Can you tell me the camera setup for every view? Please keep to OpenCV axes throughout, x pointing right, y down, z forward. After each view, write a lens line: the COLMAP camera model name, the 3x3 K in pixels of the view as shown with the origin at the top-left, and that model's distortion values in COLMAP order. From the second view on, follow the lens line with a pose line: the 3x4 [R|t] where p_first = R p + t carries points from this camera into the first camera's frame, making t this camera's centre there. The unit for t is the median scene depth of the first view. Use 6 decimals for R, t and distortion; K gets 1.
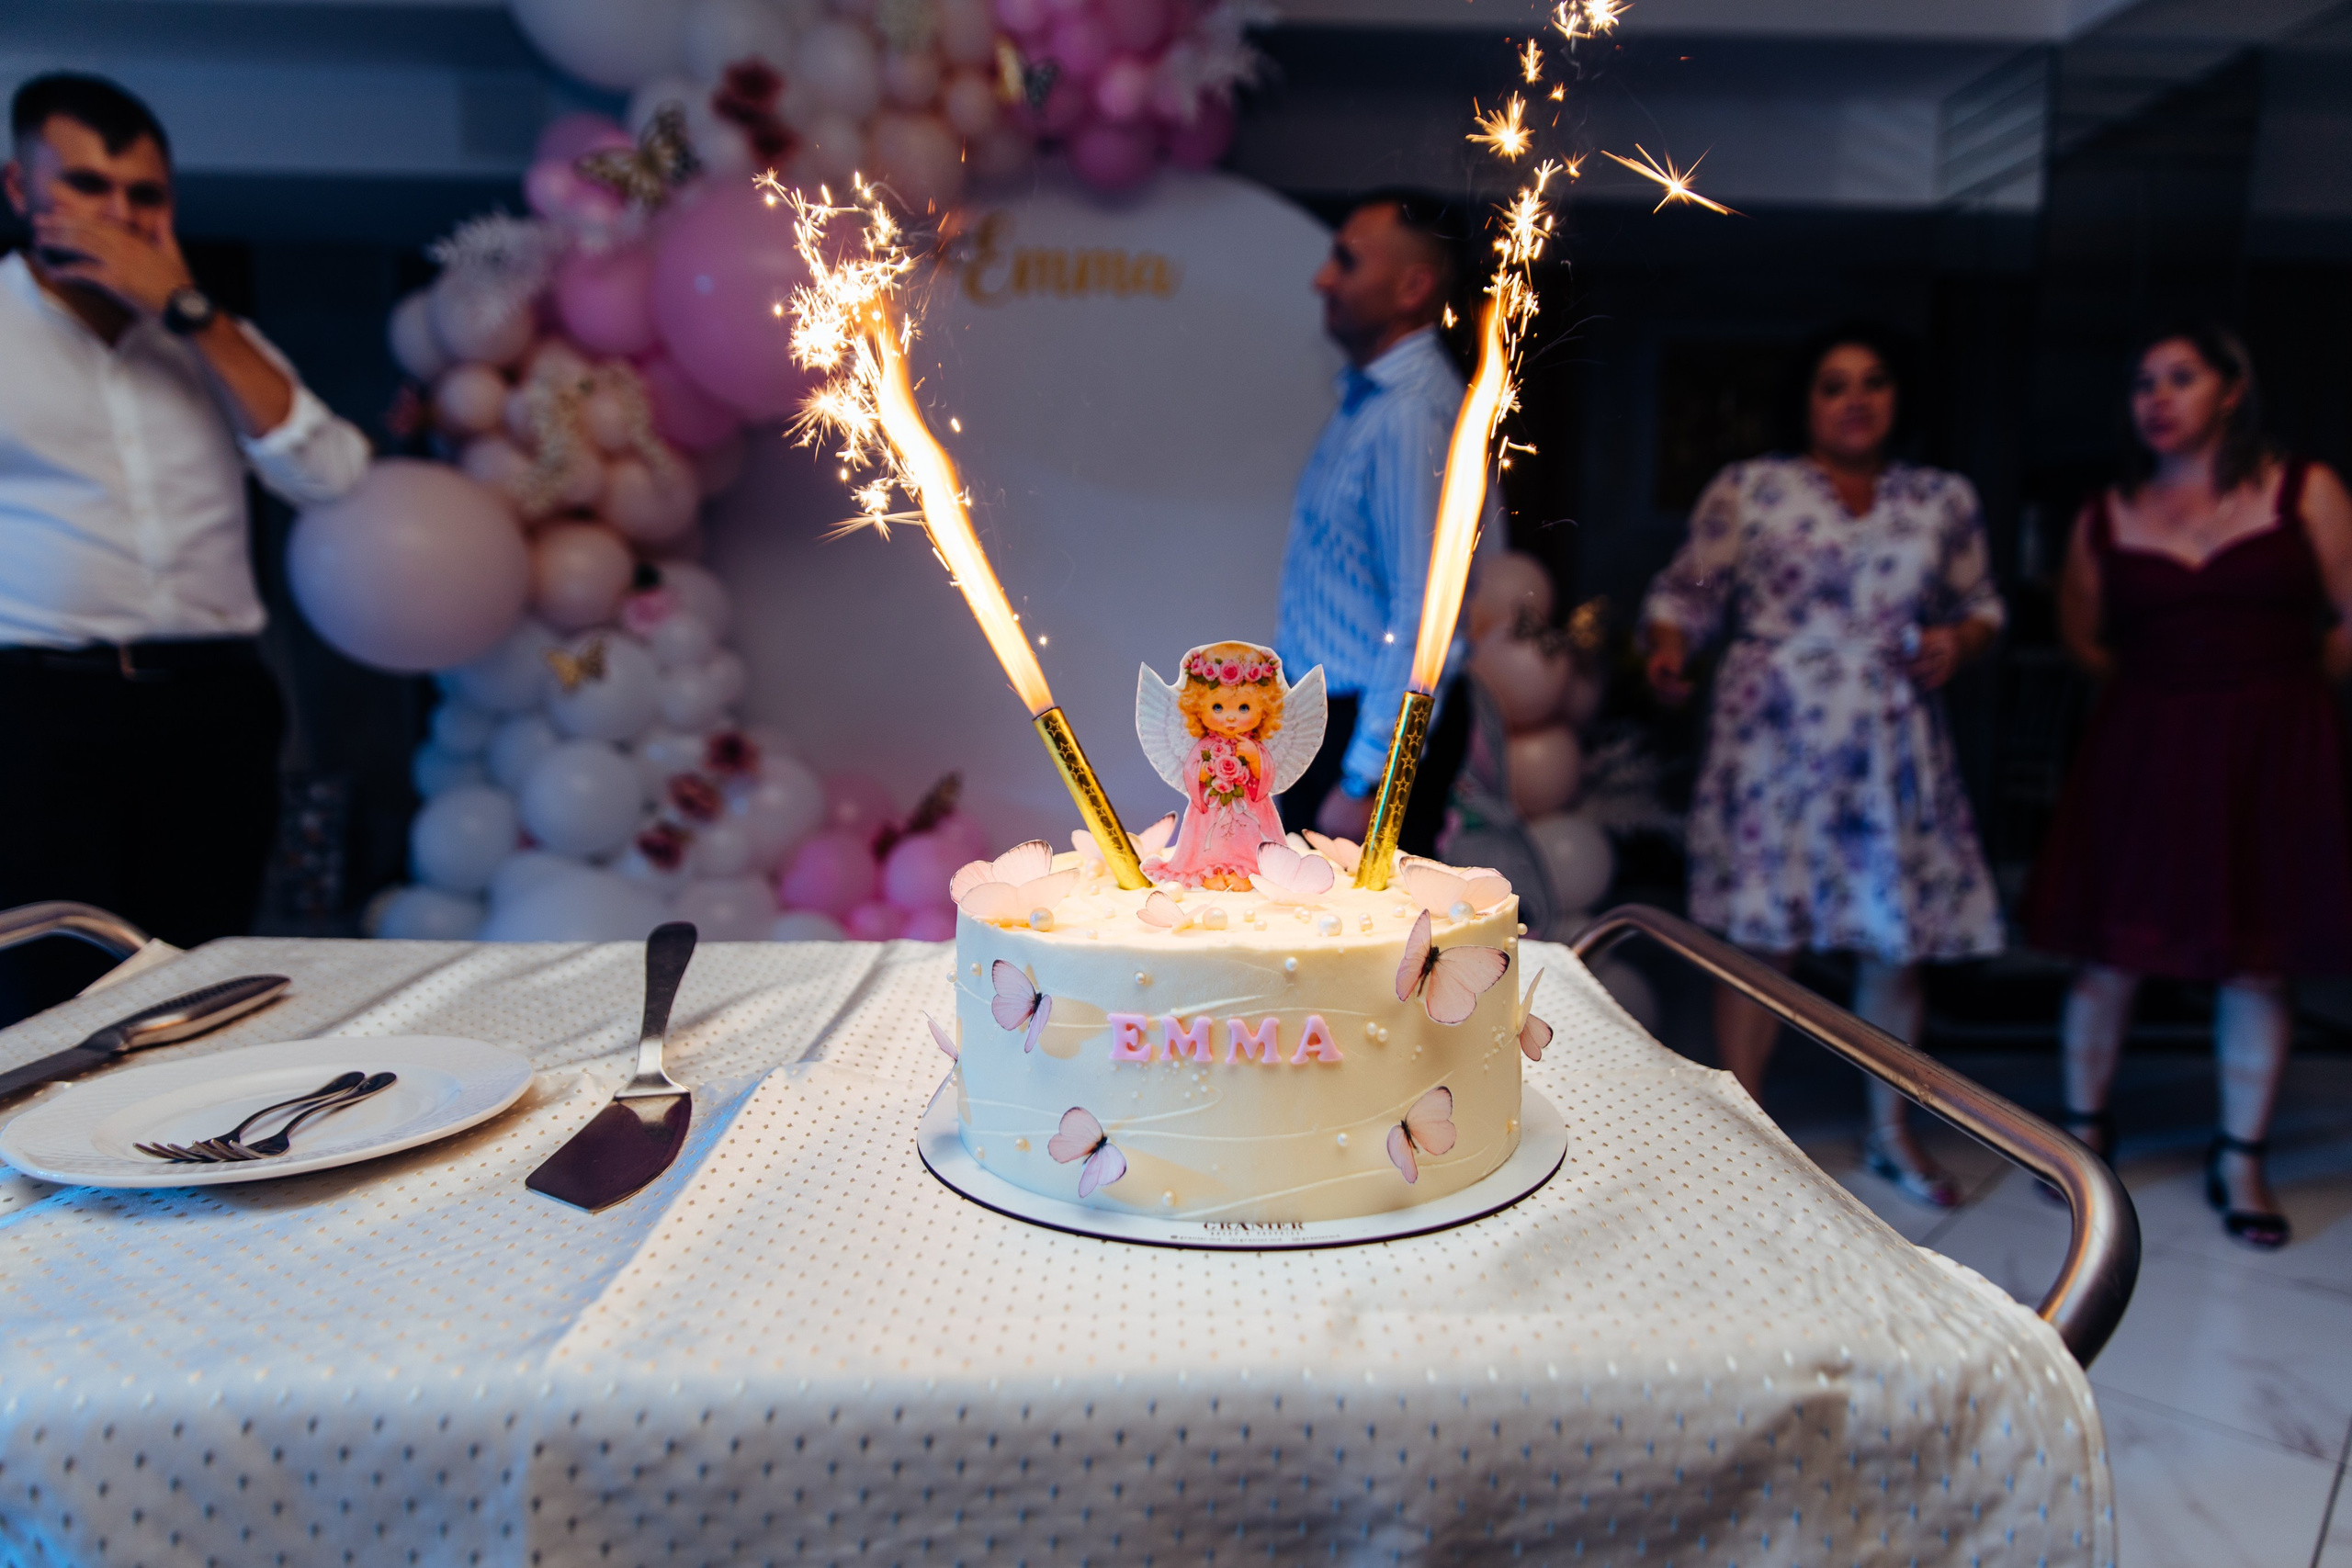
lens RADIAL K [[1521.7, 0, 1184.7], [0, 1521.7, 791.1], [0, 0, 1]] dist [0.003595, -0.000508]
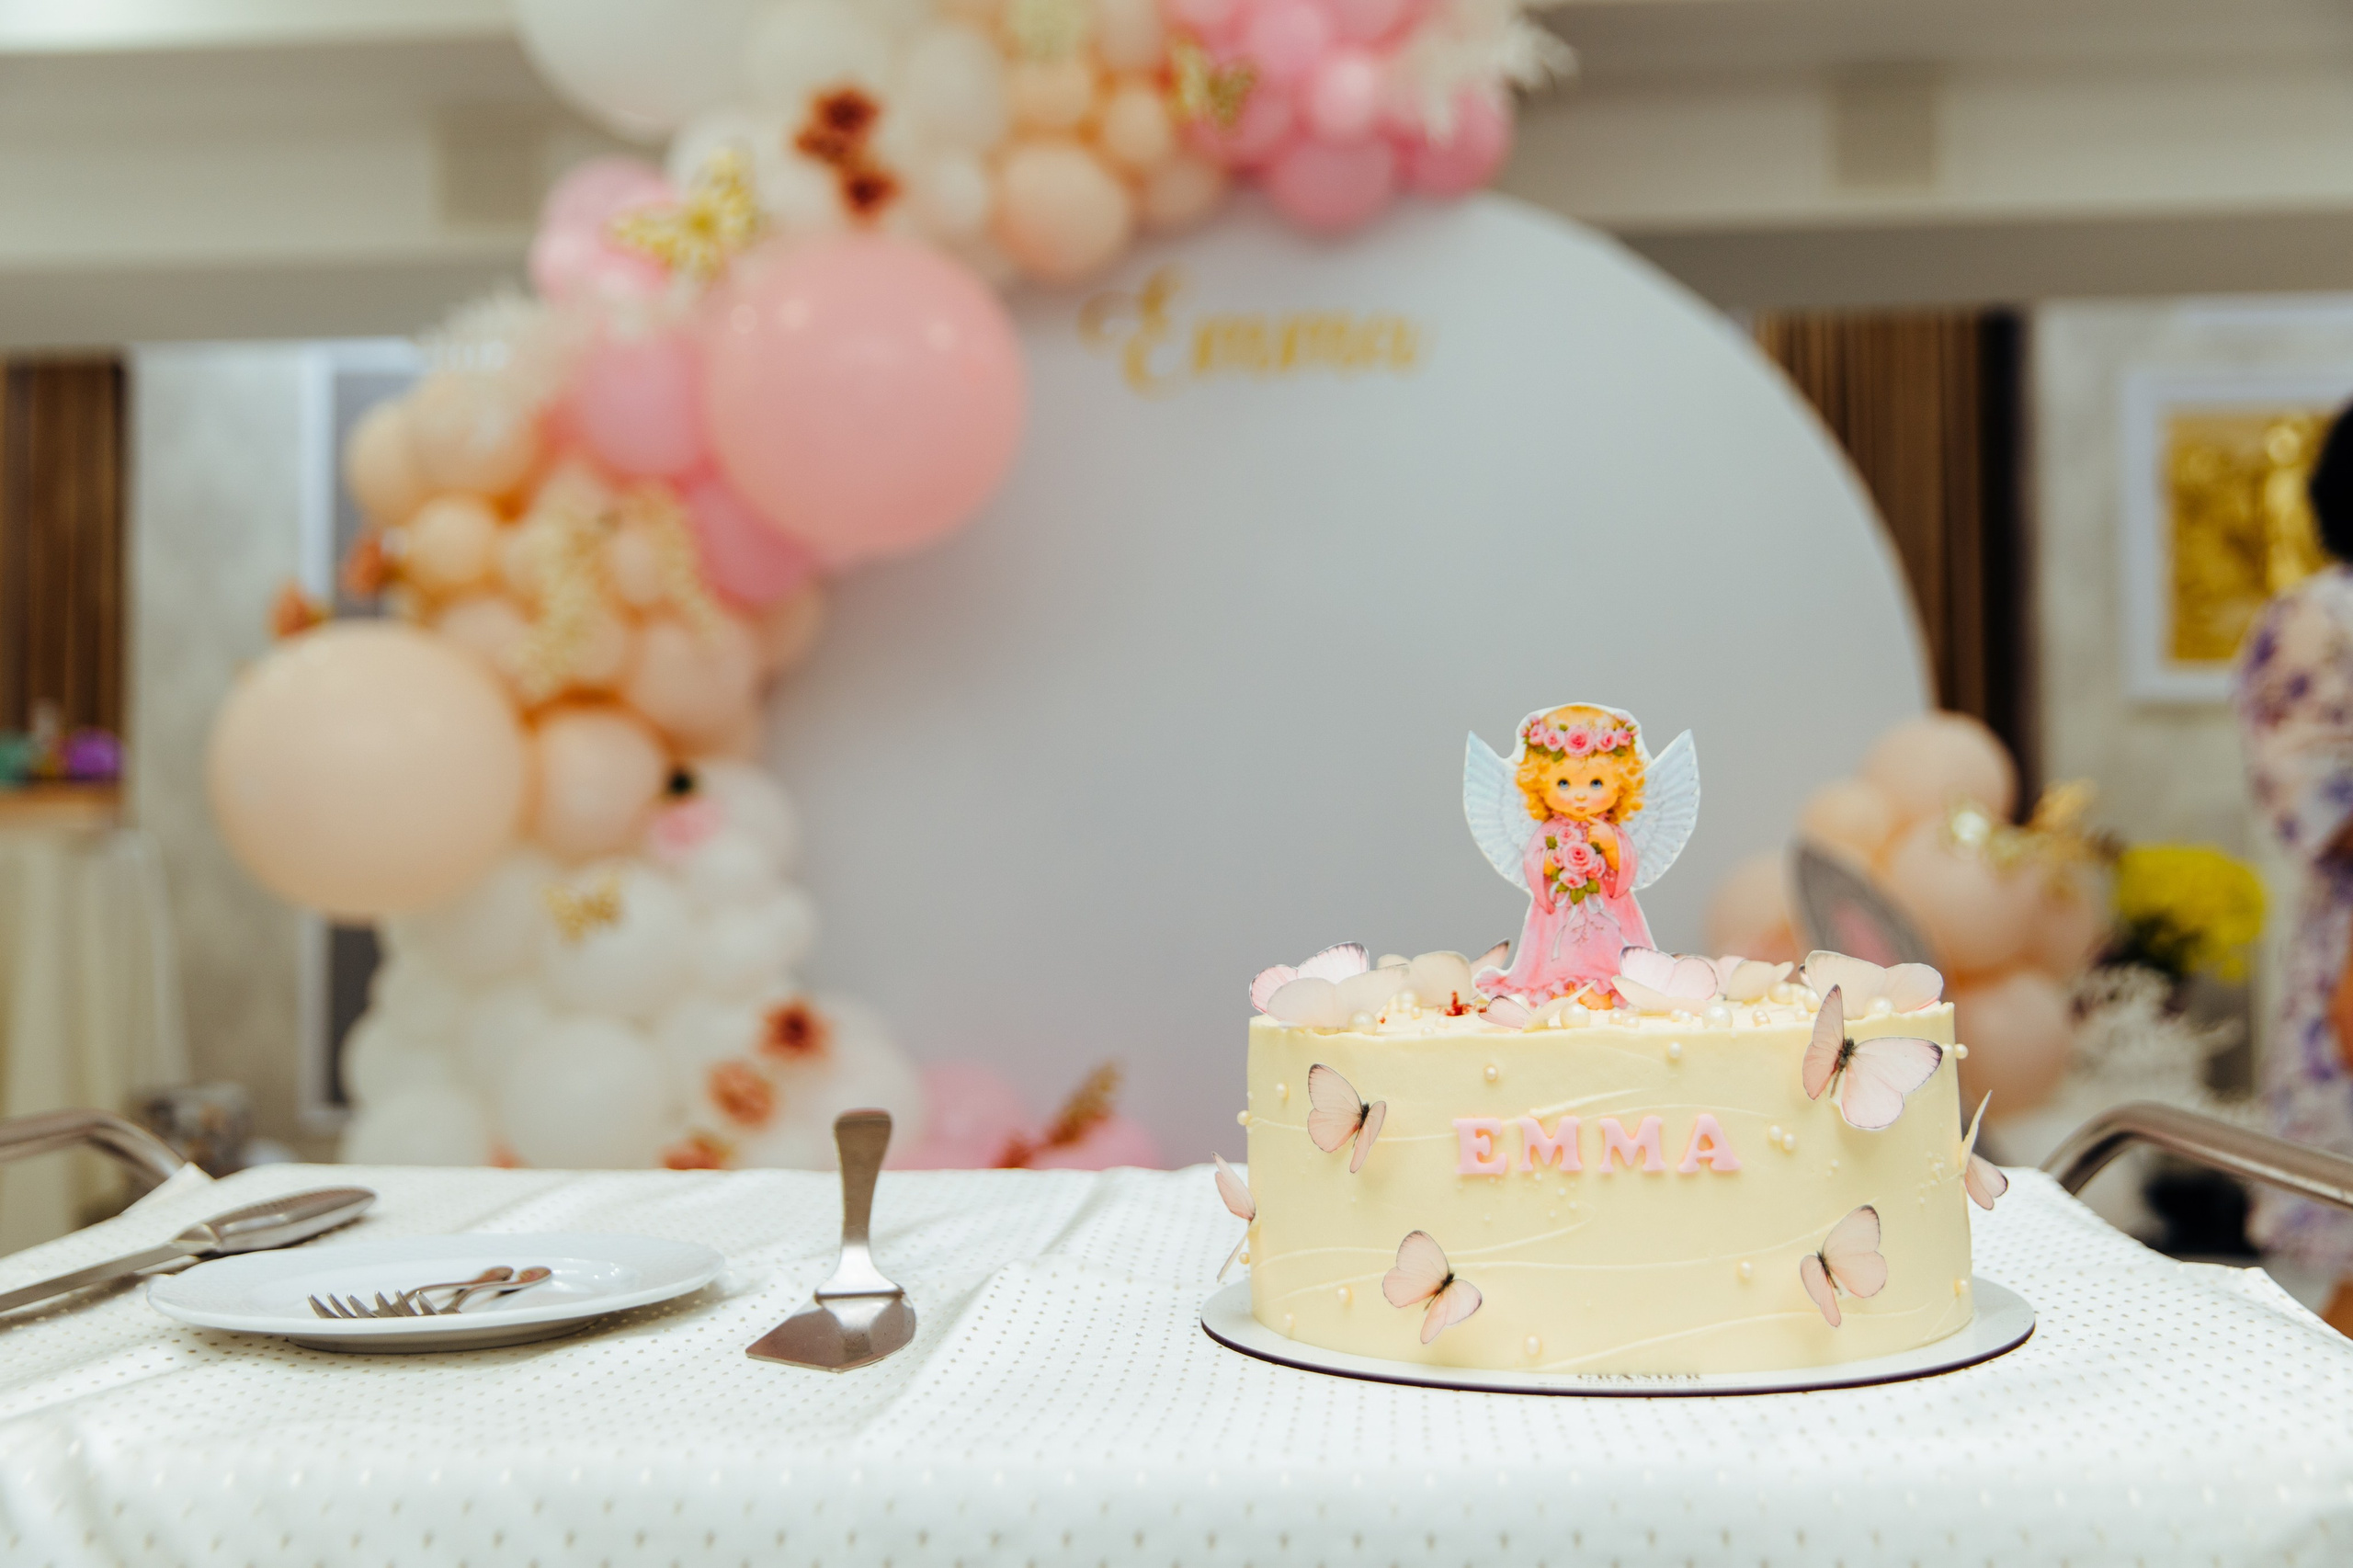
lens RADIAL K [[2413.8, 0, 1178.0], [0, 2413.8, 785.0], [0, 0, 1]] dist [0.000675, 0.024999]
pose [[0.994870, -0.021566, -0.098834, -0.056593], [0.005878, 0.987684, -0.156352, 0.147904], [0.100989, 0.154969, 0.982744, -0.298916]]
